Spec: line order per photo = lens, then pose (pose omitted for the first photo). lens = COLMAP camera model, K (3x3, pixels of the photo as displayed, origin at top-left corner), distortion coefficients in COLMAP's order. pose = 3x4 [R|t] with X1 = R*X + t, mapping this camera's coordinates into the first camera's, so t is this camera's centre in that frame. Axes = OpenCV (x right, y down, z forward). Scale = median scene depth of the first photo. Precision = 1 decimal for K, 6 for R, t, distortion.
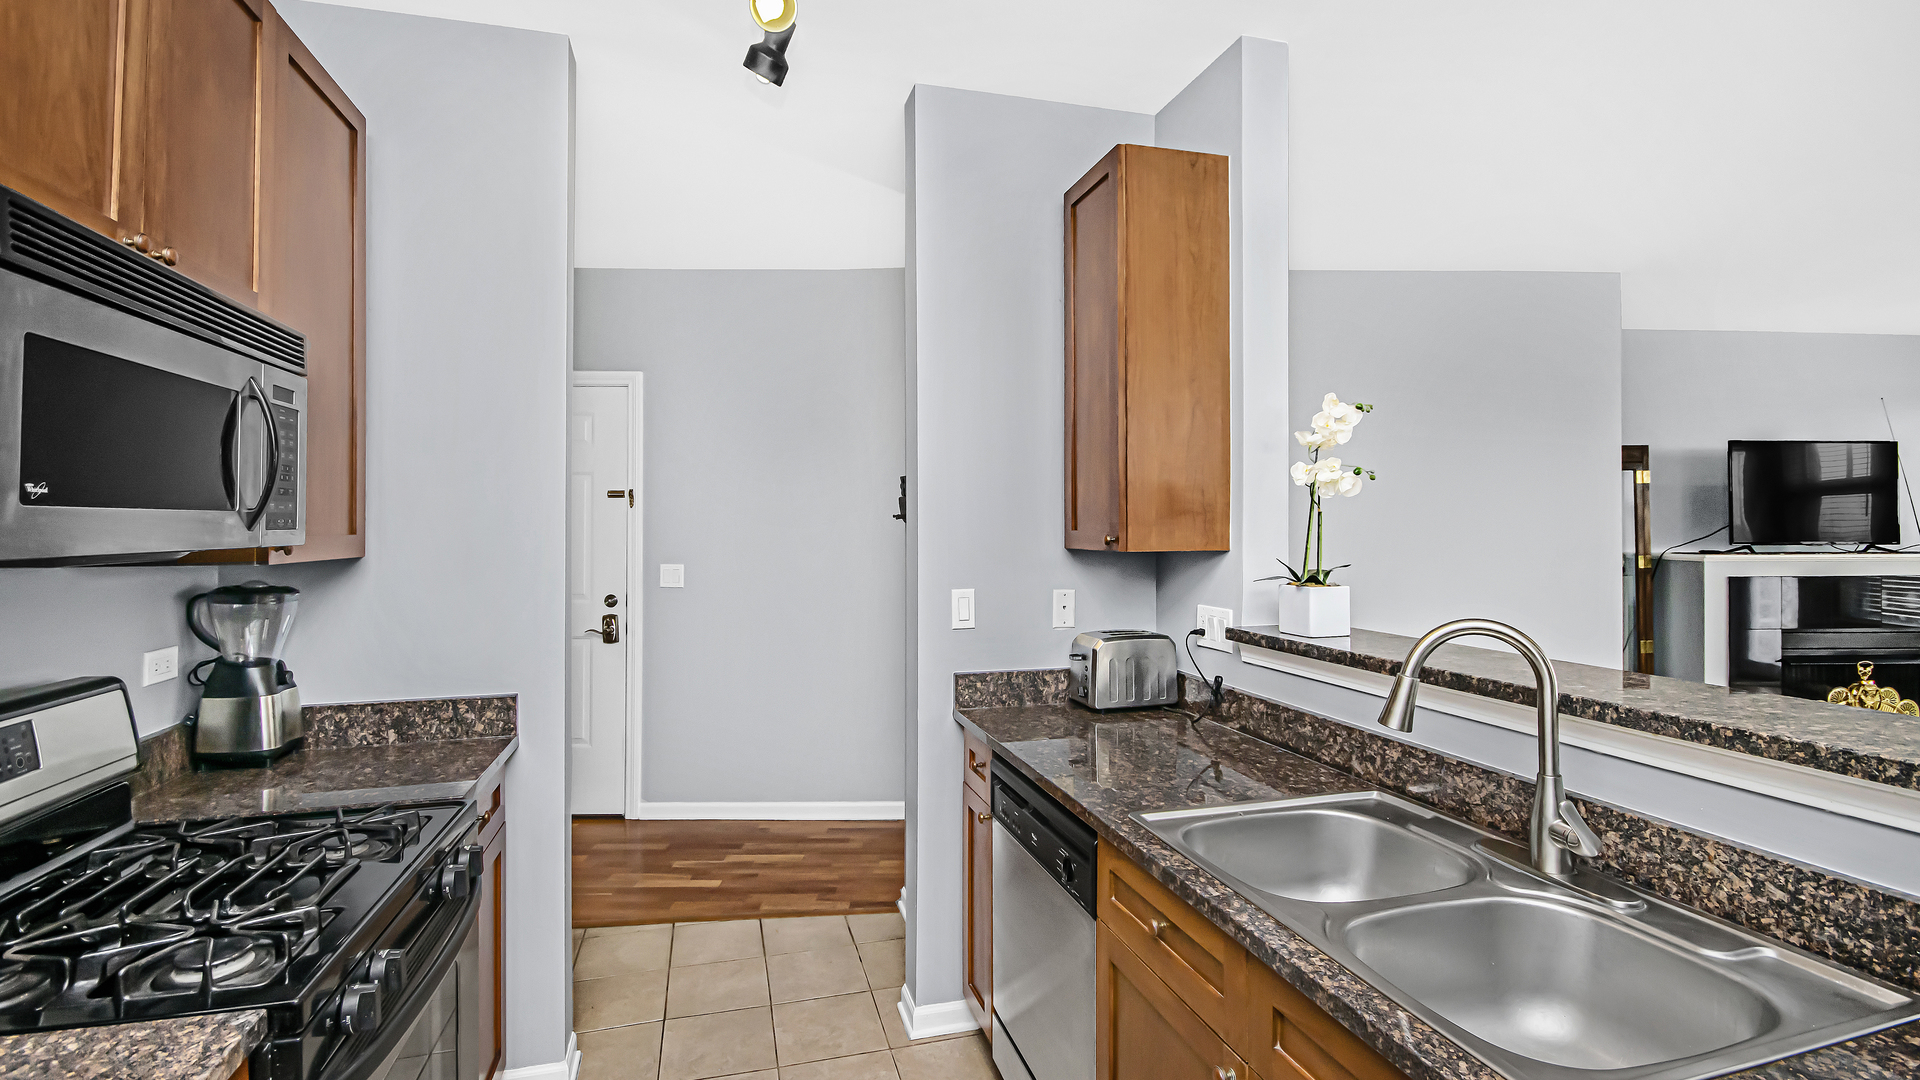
lens RADIAL K [[842.0, 0, 948.9], [0, 842.0, 528.6], [0, 0, 1]] dist [-0.000197, -0.000186]
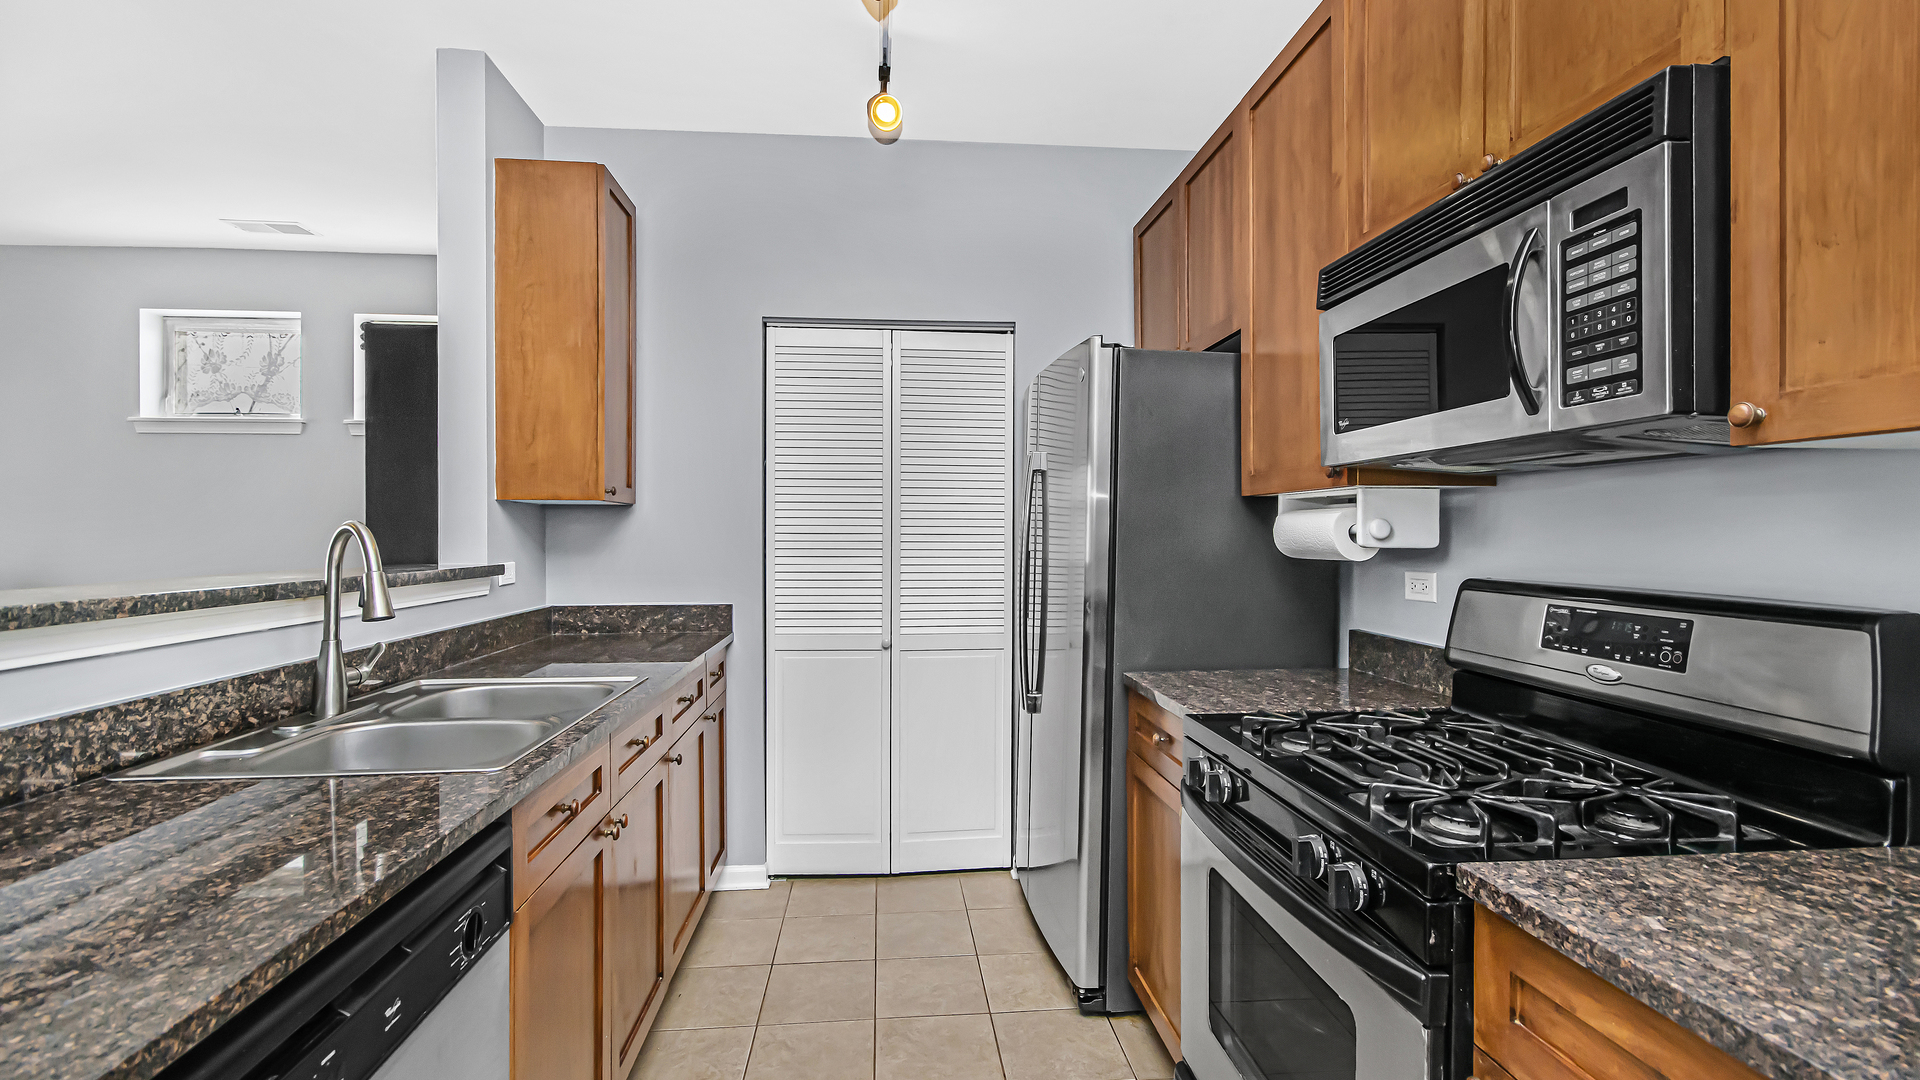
lens RADIAL K [[842.0, 0, 948.9], [0, 842.0, 528.6], [0, 0, 1]] dist [-0.000197, -0.000186]
pose [[-0.984214, 0.003232, 0.176953, -0.336833], [0.002244, 0.999981, -0.005784, 0.097534], [-0.176968, -0.005295, -0.984202, 1.578467]]
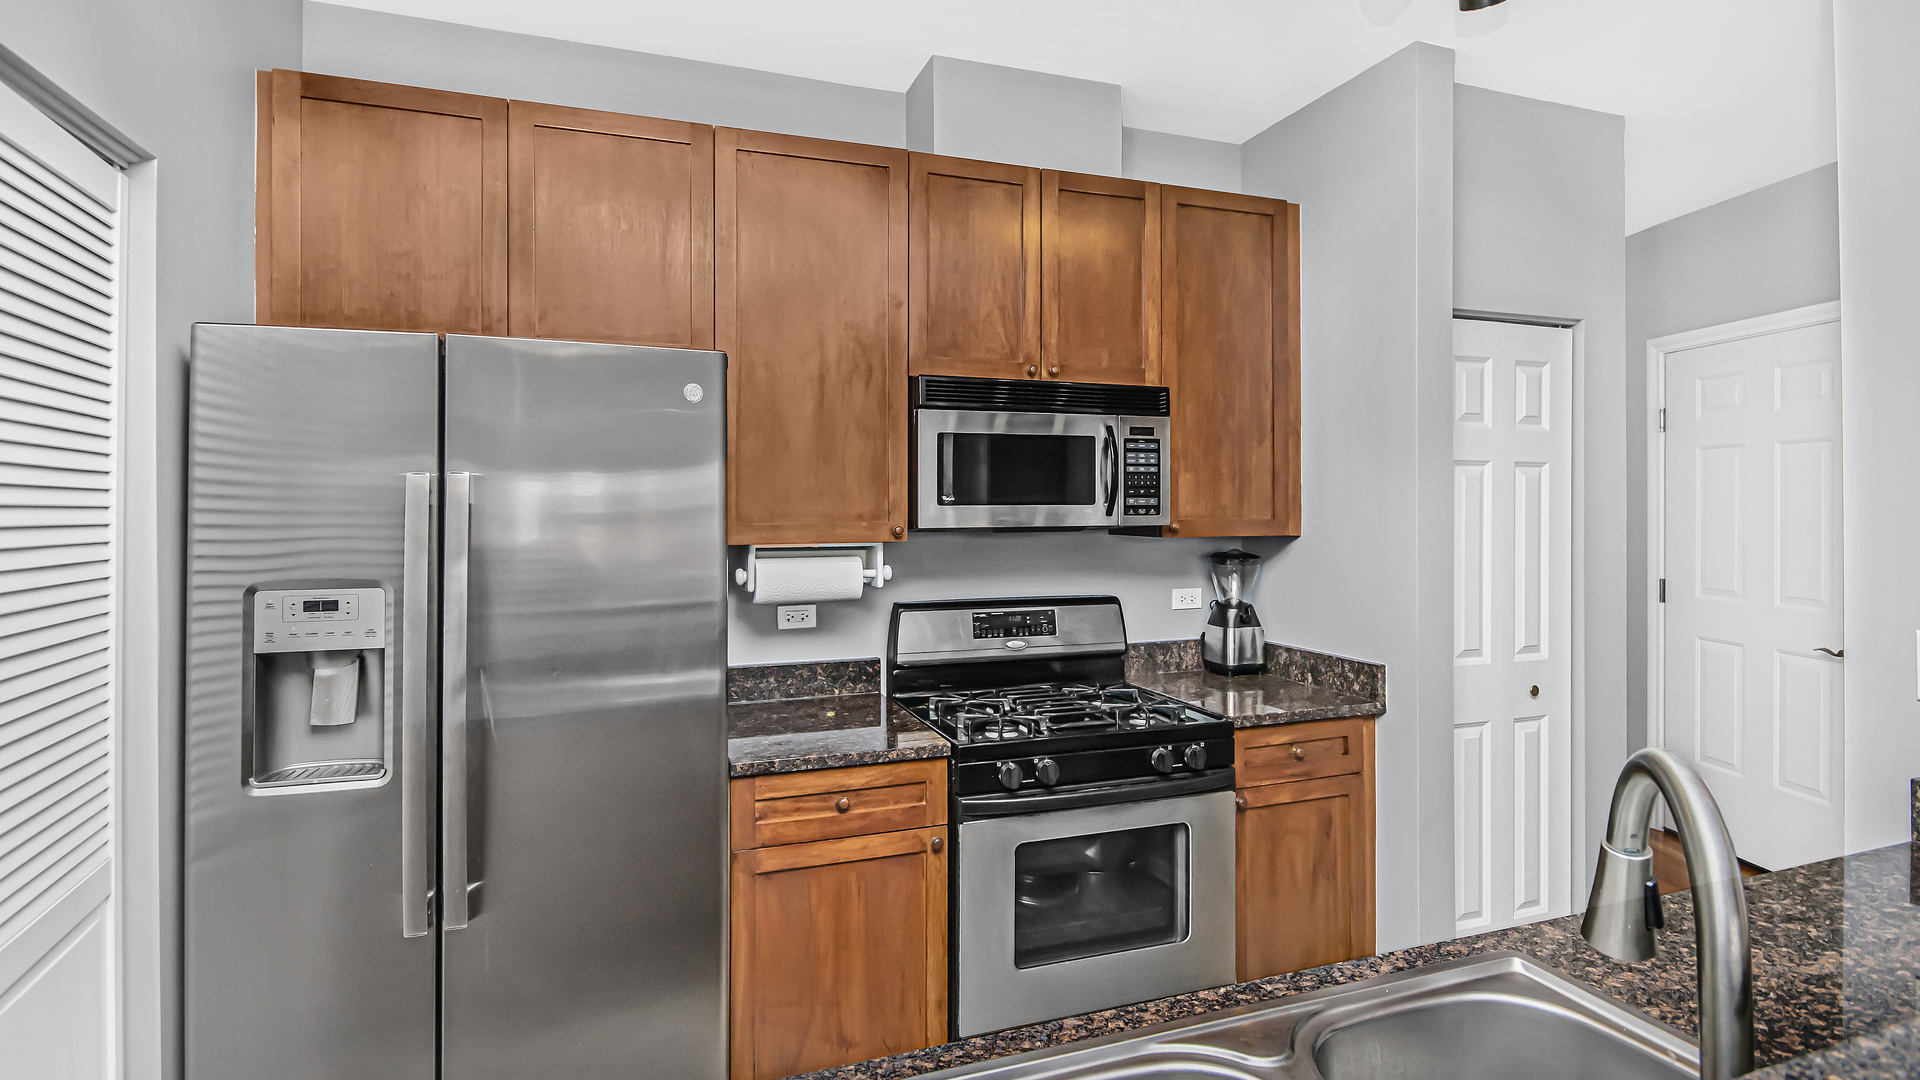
lens RADIAL K [[968.6, 0, 984.7], [0, 968.6, 507.0], [0, 0, 1]] dist [0.000381, -0.000100]
pose [[0.081922, 0.000856, -0.996638, 0.897487], [0.004774, 0.999988, 0.001251, -0.015064], [0.996627, -0.004861, 0.081917, 0.495421]]
